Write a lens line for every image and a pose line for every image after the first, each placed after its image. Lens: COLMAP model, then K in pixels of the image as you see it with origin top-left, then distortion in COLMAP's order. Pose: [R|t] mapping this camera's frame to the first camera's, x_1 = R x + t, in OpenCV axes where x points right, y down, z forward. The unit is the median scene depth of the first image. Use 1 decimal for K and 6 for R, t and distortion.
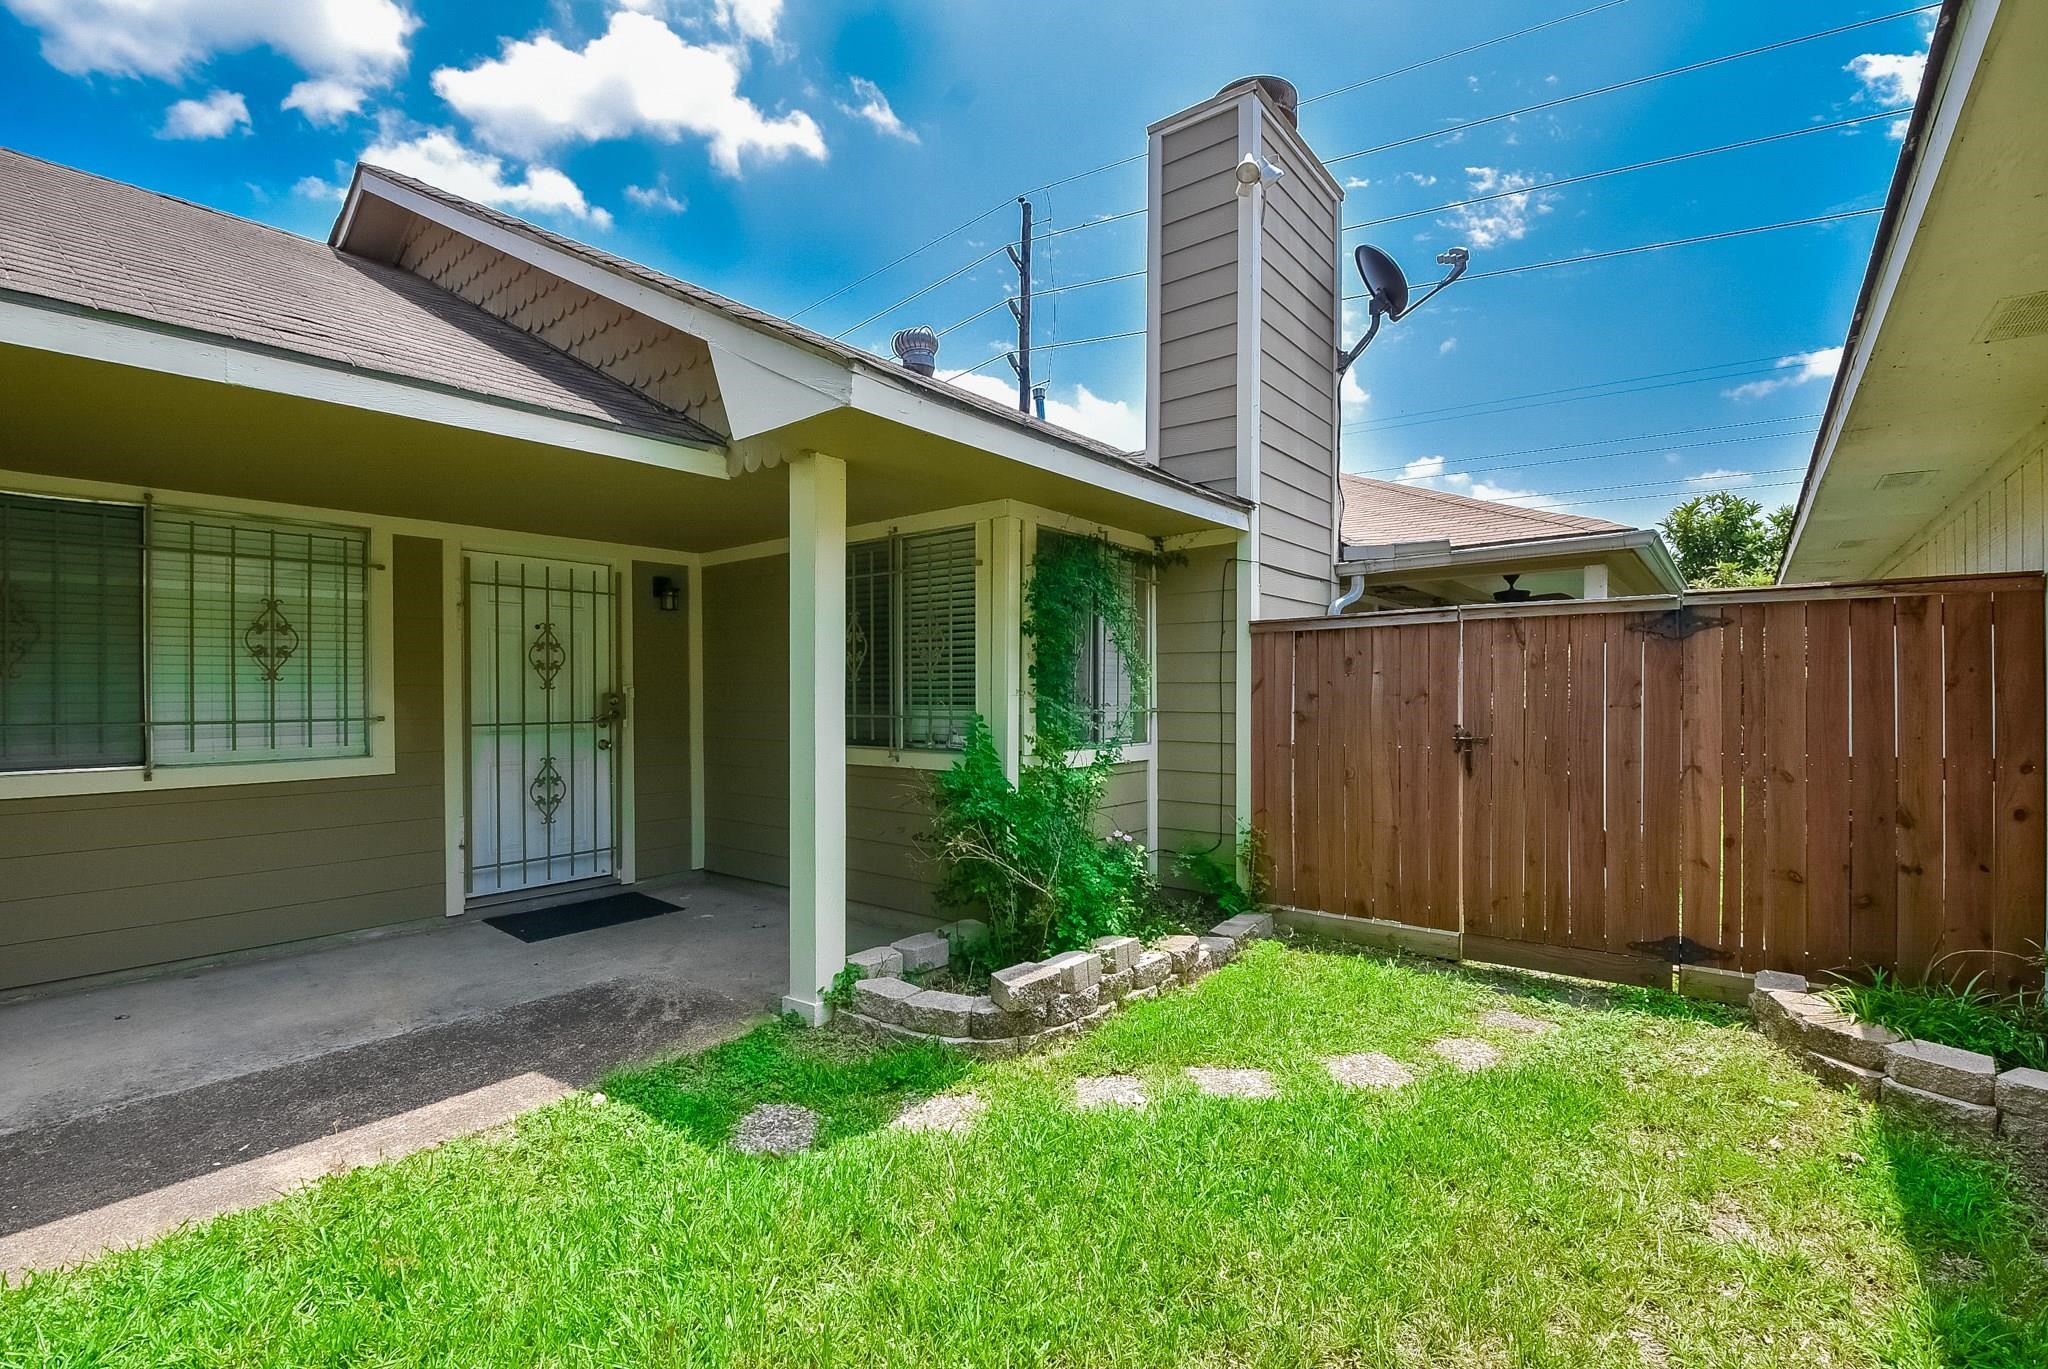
lens RADIAL K [[896.7, 0, 1024.0], [0, 896.7, 684.5], [0, 0, 1]] dist [-0.000353, -0.021118]
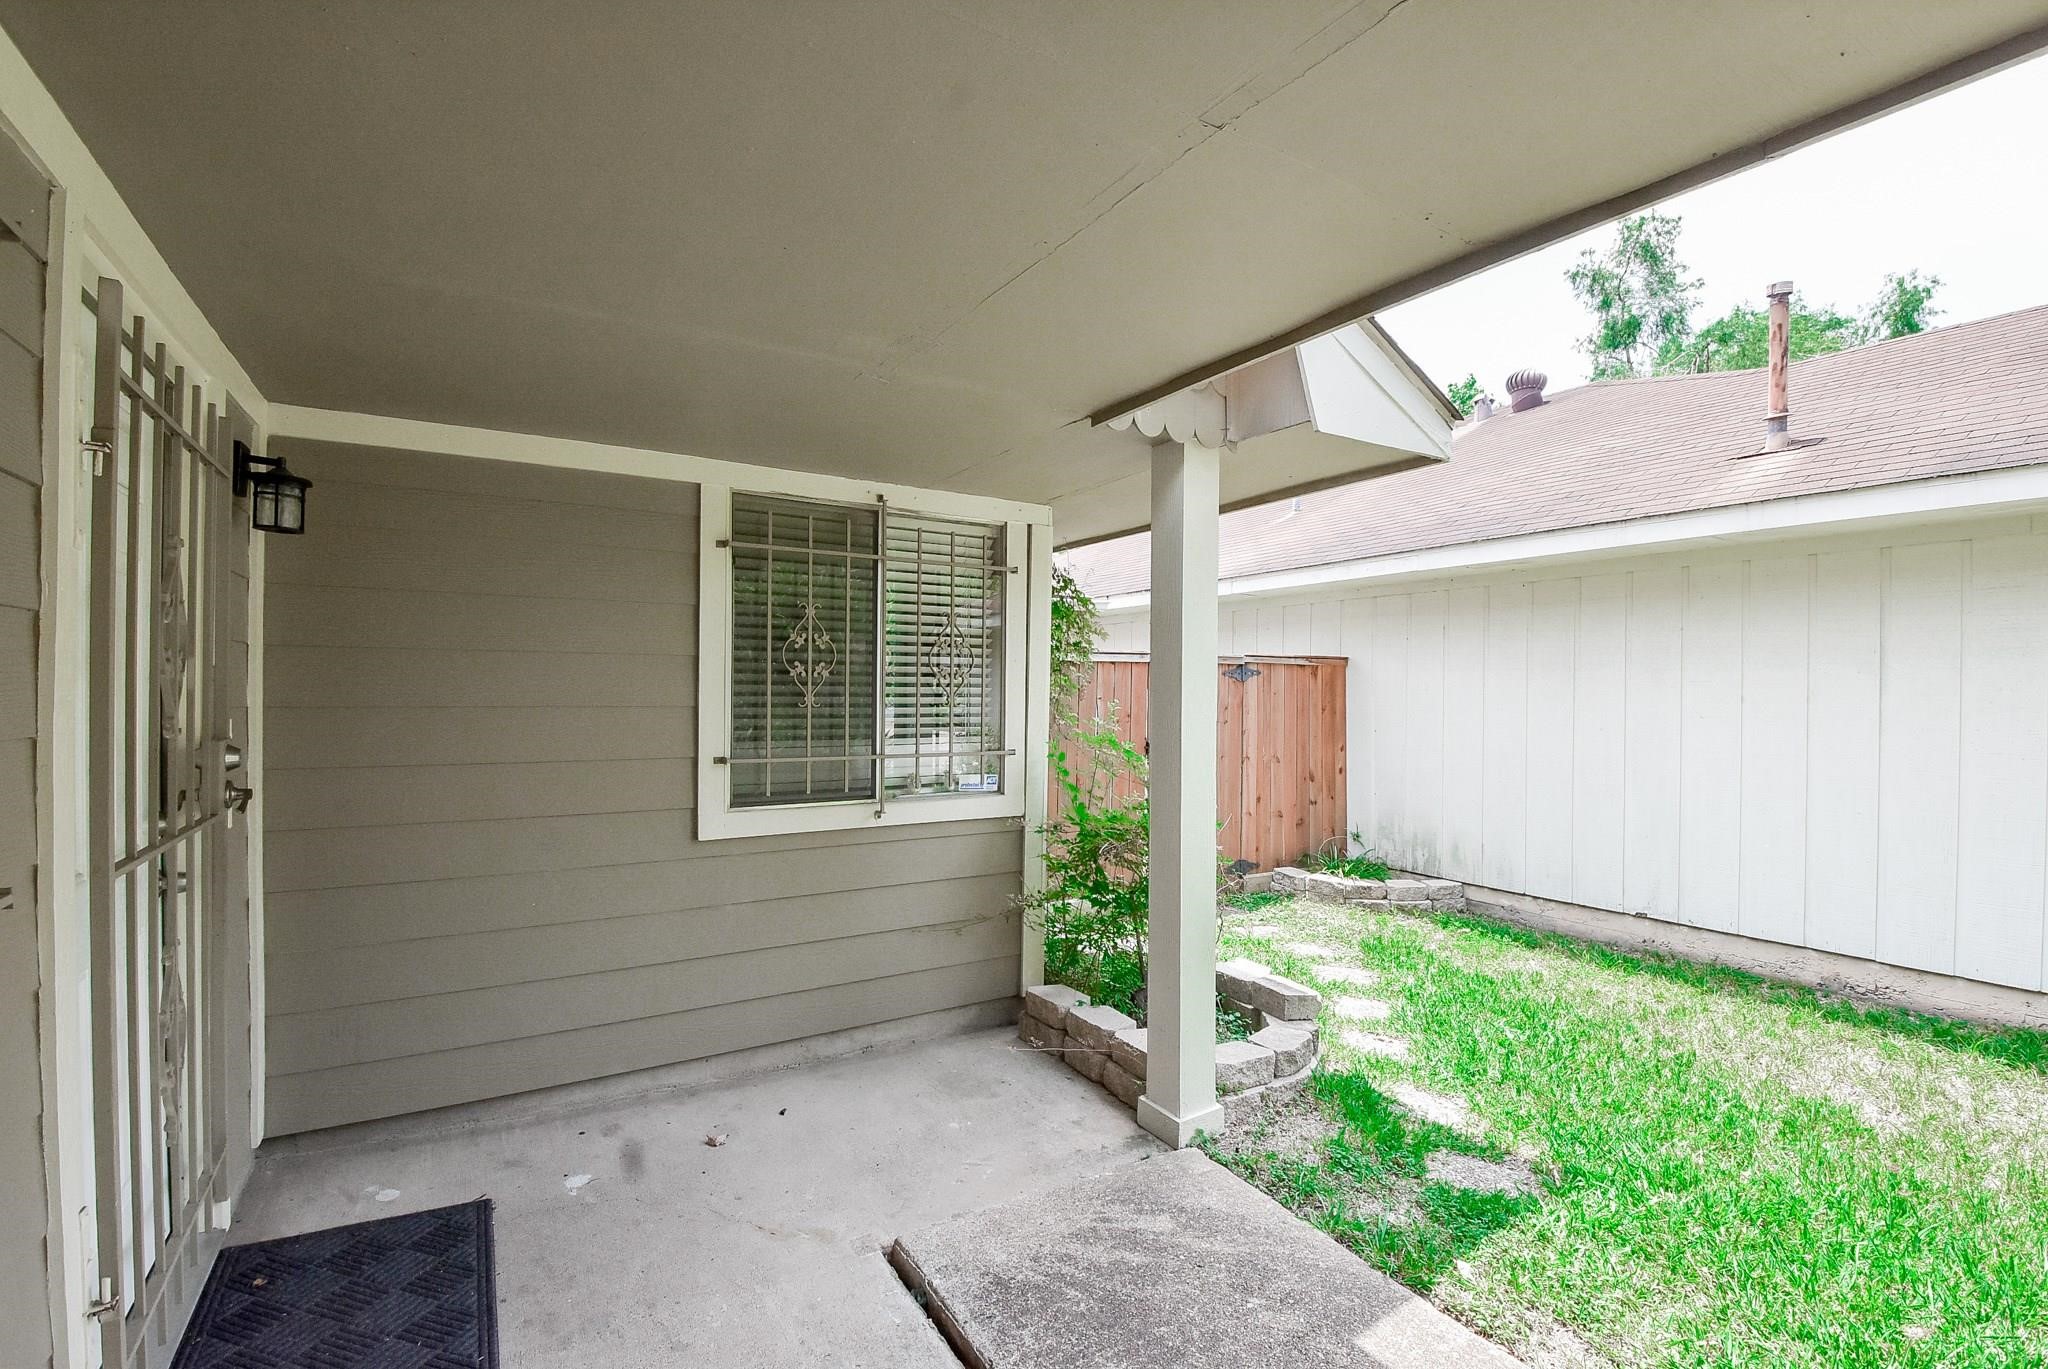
lens RADIAL K [[907.4, 0, 996.6], [0, 907.4, 689.3], [0, 0, 1]] dist [0.020465, -0.047580]
pose [[0.349479, 0.011038, 0.936879, -0.863177], [-0.013520, 0.999886, -0.006737, -0.015892], [-0.936847, -0.010312, 0.349588, 0.706783]]
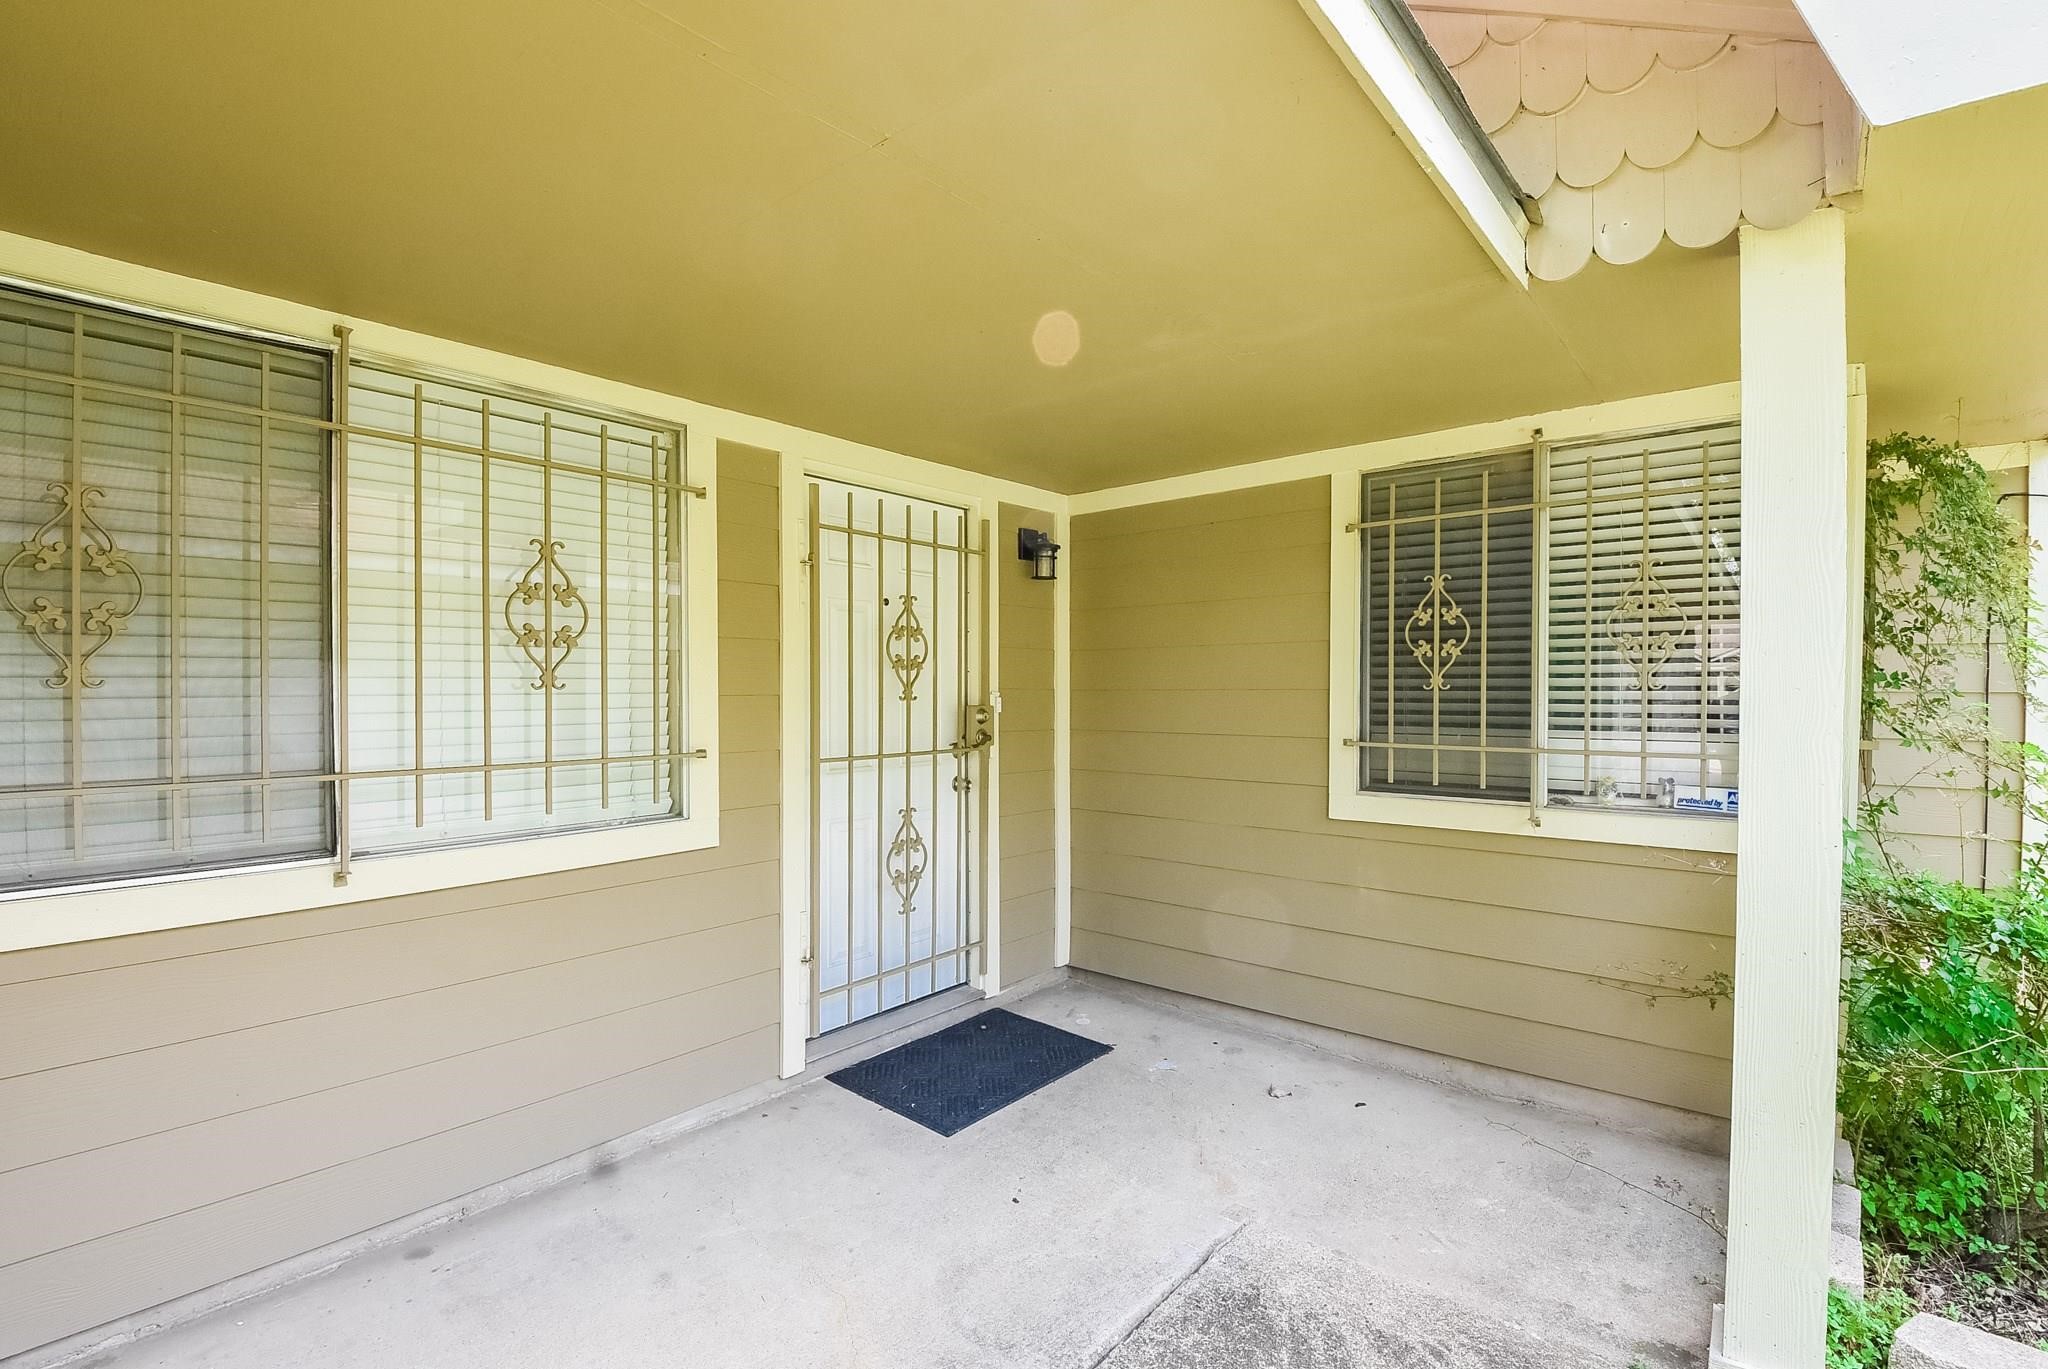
lens RADIAL K [[907.4, 0, 996.6], [0, 907.4, 689.3], [0, 0, 1]] dist [0.020465, -0.047580]
pose [[0.999340, 0.003515, -0.036160, -0.516806], [-0.003161, 0.999947, 0.009836, -0.010360], [0.036193, -0.009715, 0.999298, 0.420358]]
